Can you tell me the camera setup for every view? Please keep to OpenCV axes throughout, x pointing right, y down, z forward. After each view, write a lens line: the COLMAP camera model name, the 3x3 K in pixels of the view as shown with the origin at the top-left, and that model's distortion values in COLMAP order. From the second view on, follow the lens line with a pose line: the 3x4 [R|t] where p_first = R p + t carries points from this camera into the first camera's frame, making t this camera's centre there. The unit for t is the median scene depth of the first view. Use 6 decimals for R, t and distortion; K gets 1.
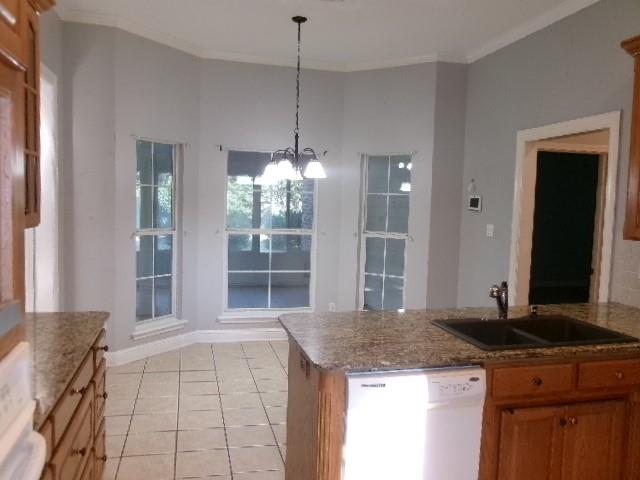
lens RADIAL K [[524.0, 0, 320.0], [0, 524.0, 240.0], [0, 0, 1]] dist [-0.060709, -0.001017]
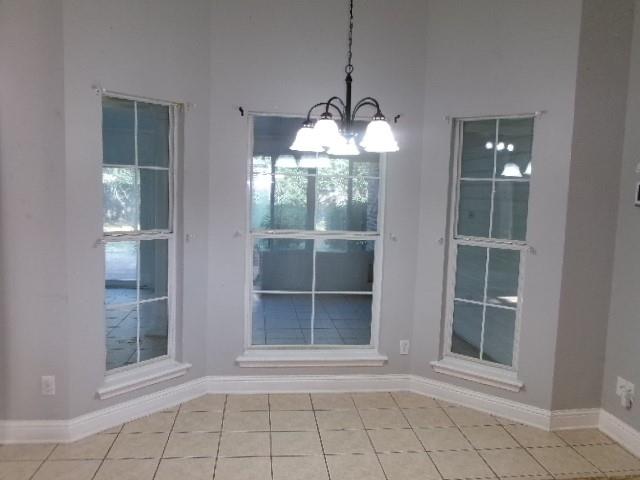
lens RADIAL K [[524.0, 0, 320.0], [0, 524.0, 240.0], [0, 0, 1]] dist [-0.060709, -0.001017]
pose [[0.991493, 0.014513, -0.129345, 0.000708], [-0.011552, 0.999654, 0.023614, -0.026128], [0.129643, -0.021919, 0.991318, 0.334938]]
